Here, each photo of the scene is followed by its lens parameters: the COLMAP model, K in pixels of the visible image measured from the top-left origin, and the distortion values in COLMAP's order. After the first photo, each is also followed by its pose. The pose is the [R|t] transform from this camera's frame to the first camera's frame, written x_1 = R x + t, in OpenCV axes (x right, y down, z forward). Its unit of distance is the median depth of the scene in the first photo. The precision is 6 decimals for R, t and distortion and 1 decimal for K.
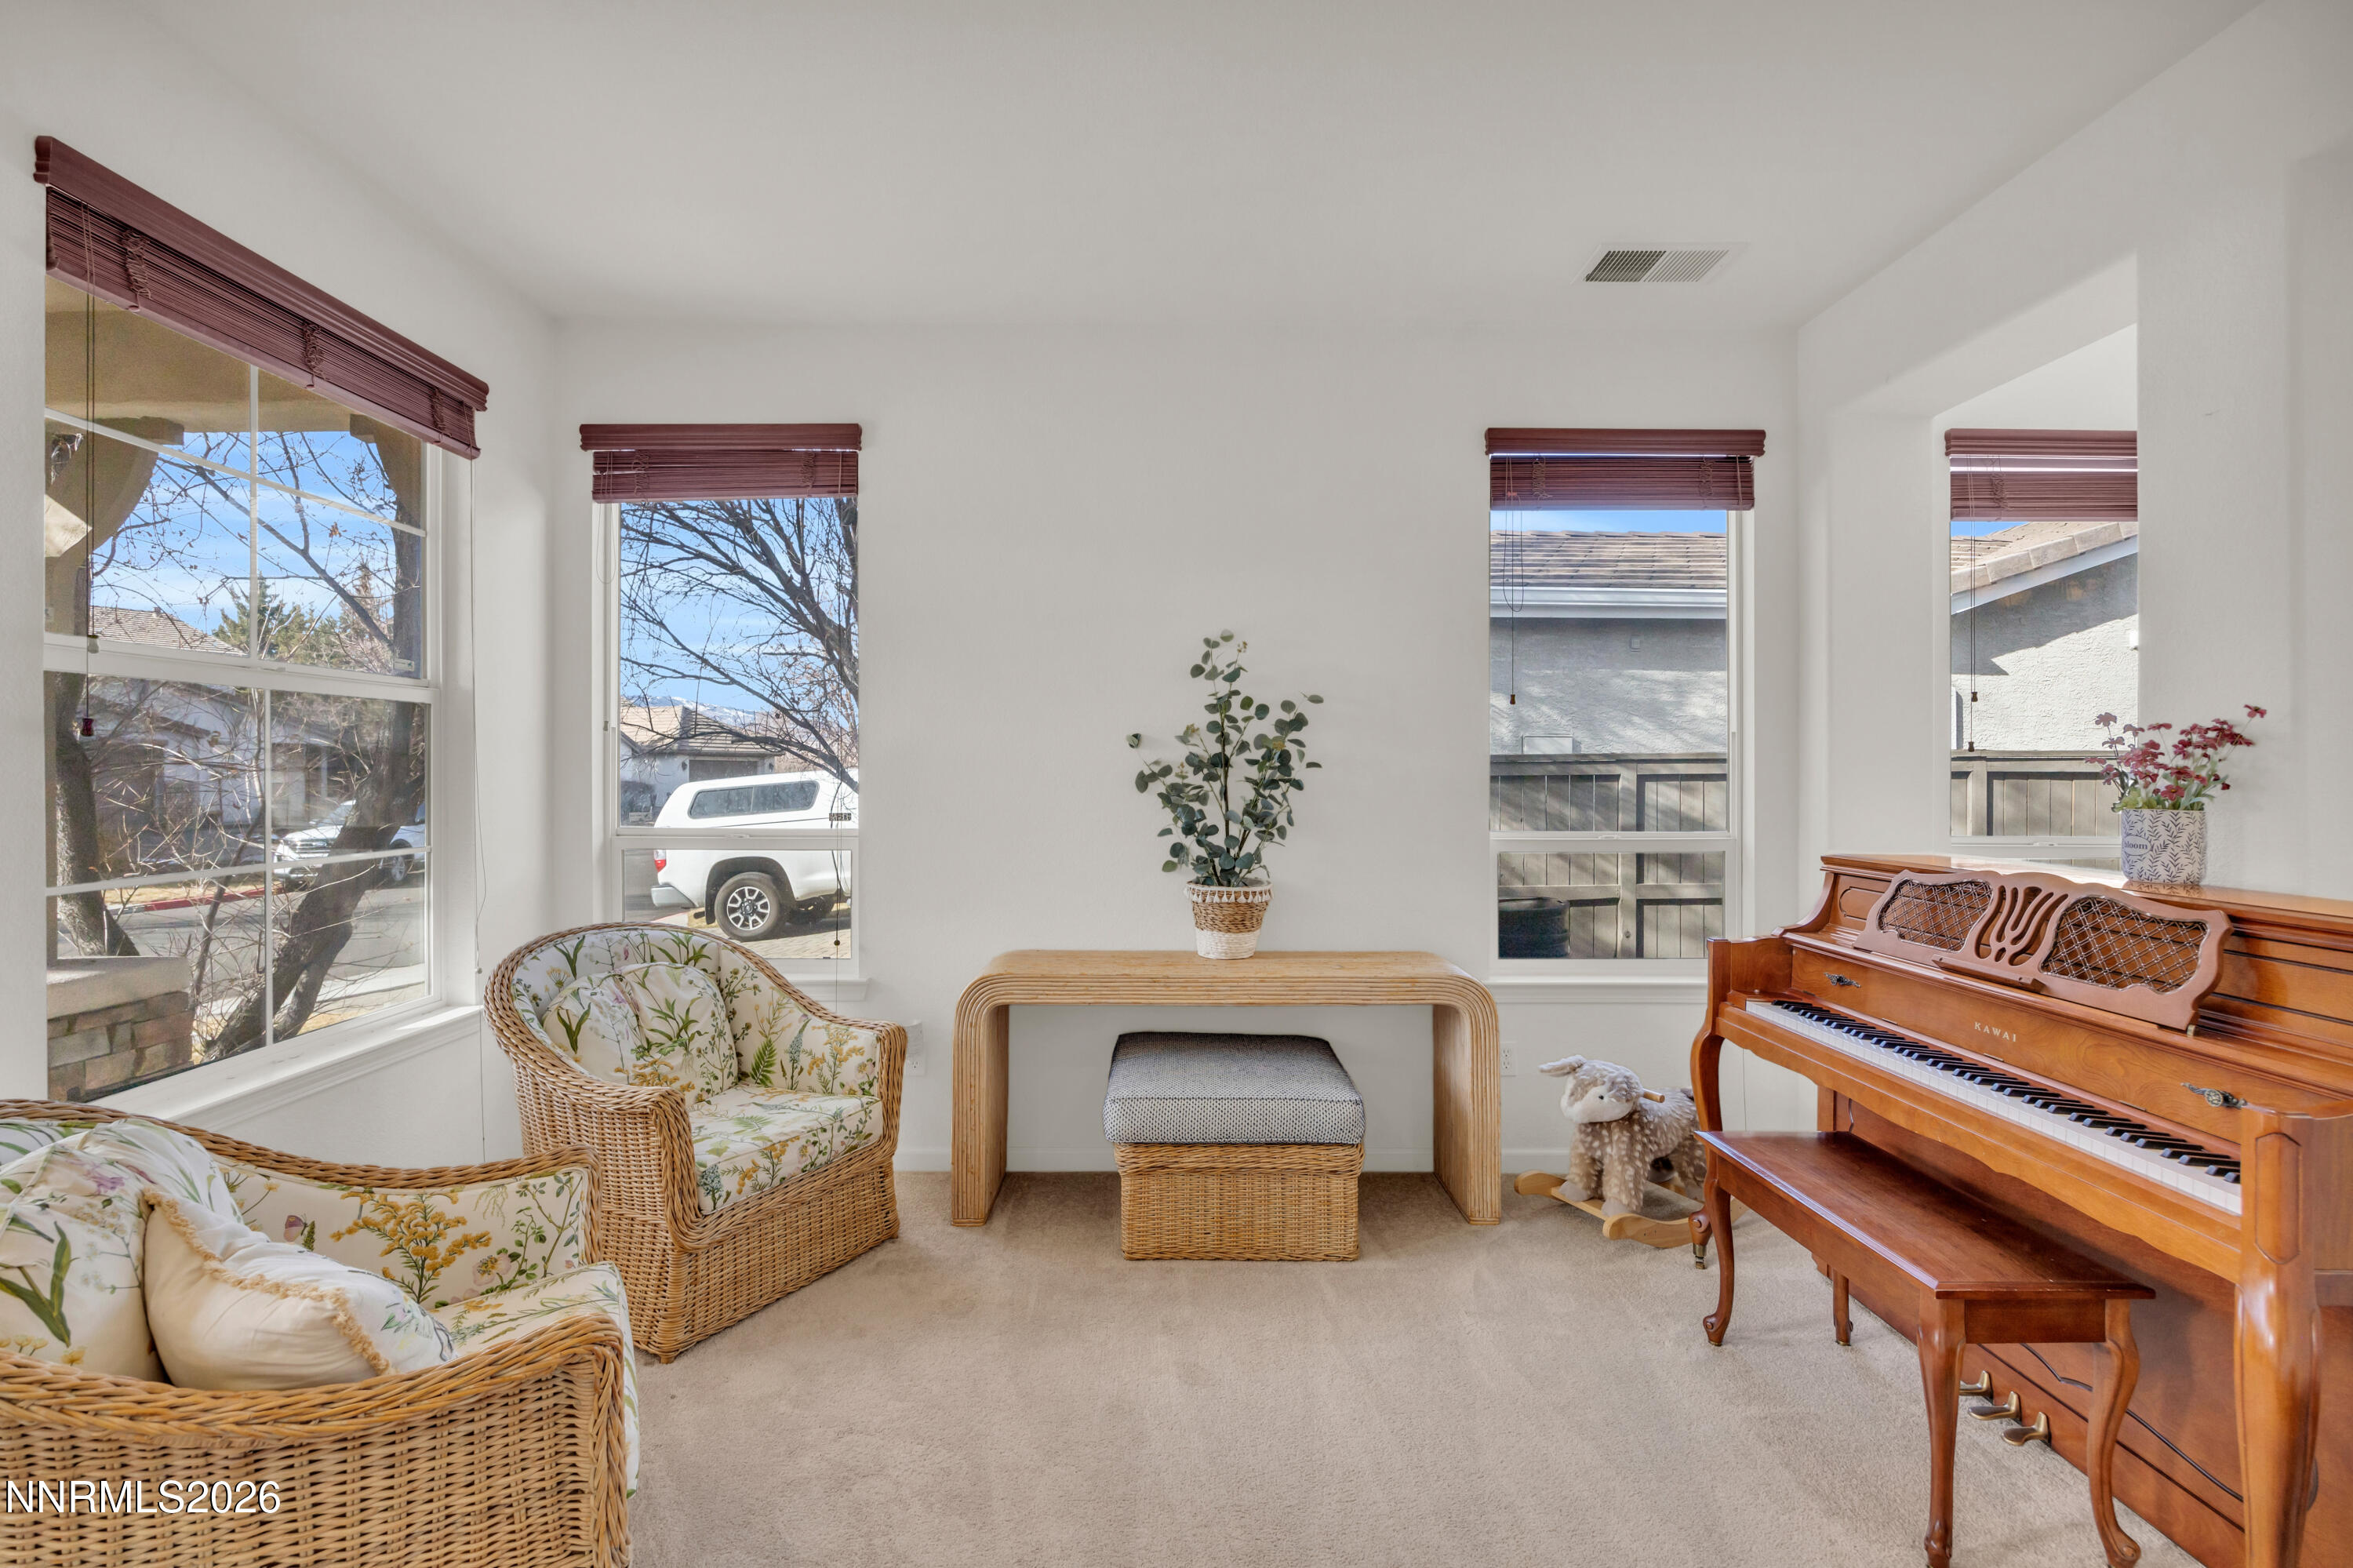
lens RADIAL K [[1058.4, 0, 1179.1], [0, 1058.4, 793.3], [0, 0, 1]] dist [-0.015077, 0.000923]
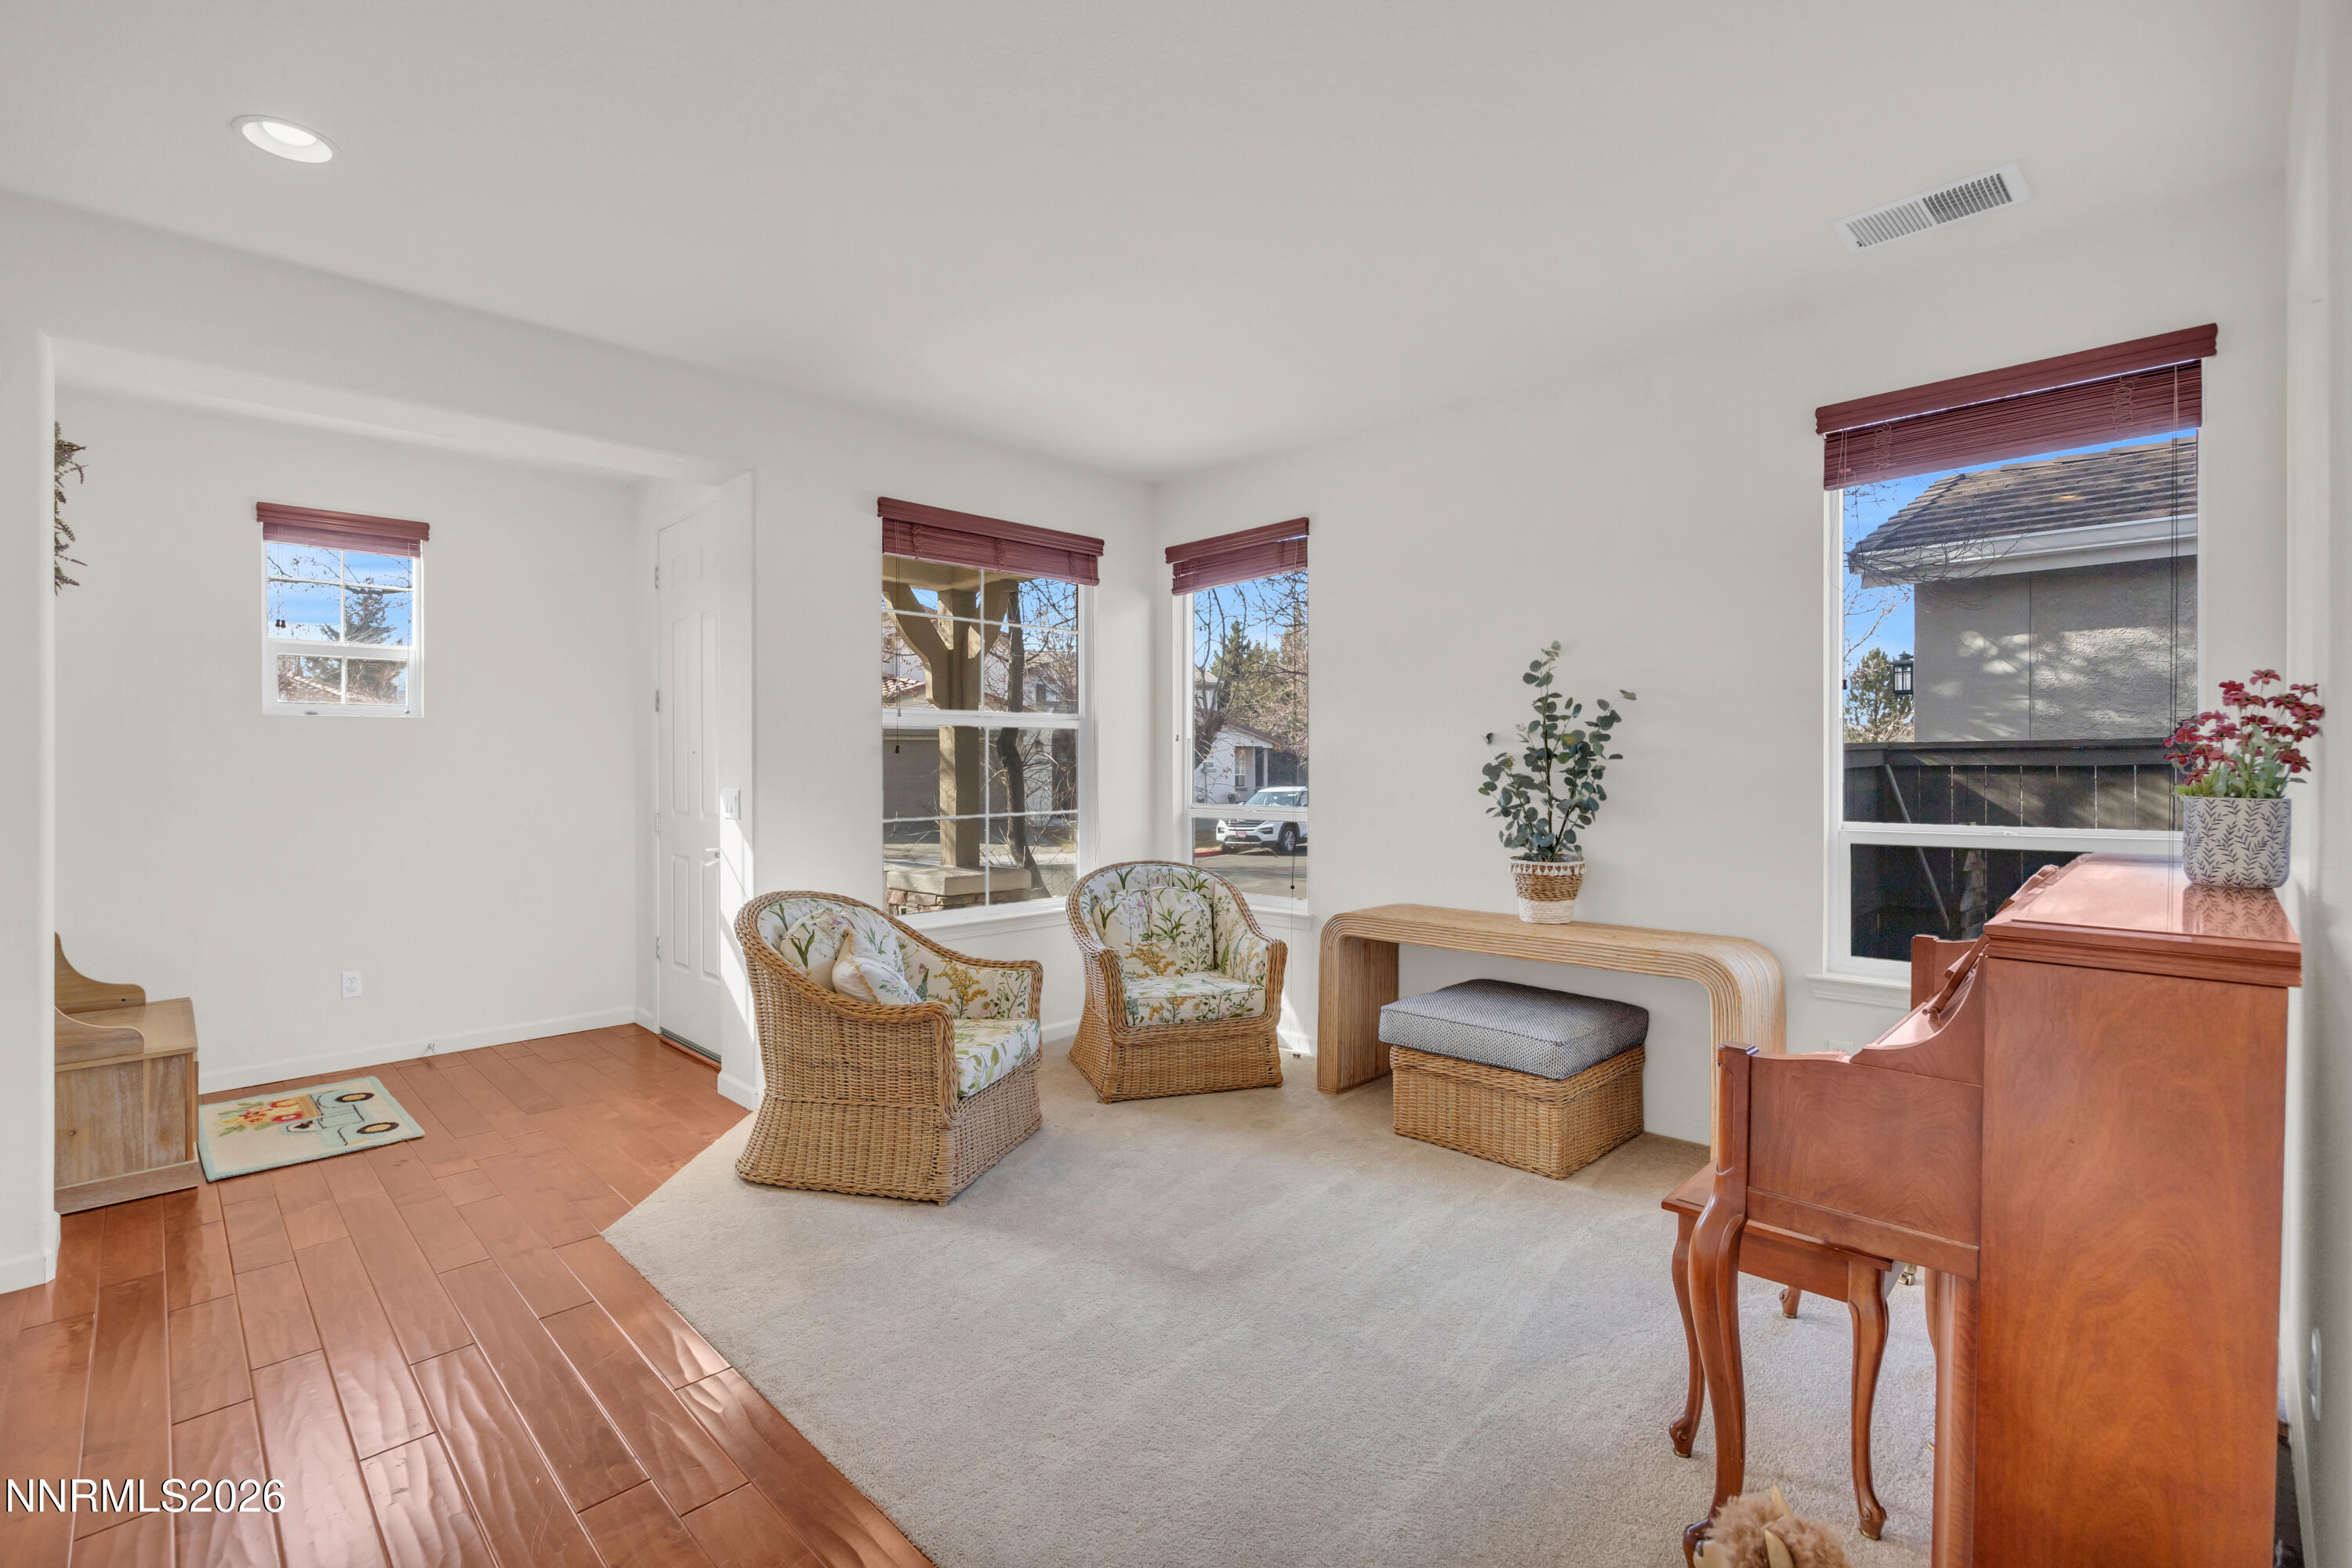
lens RADIAL K [[1057.9, 0, 1170.2], [0, 1057.9, 786.7], [0, 0, 1]] dist [-0.015077, 0.000923]
pose [[0.697872, 0.005734, -0.716200, 0.649795], [-0.008045, 0.999968, 0.000166, 0.009463], [0.716178, 0.005646, 0.697895, -0.117061]]
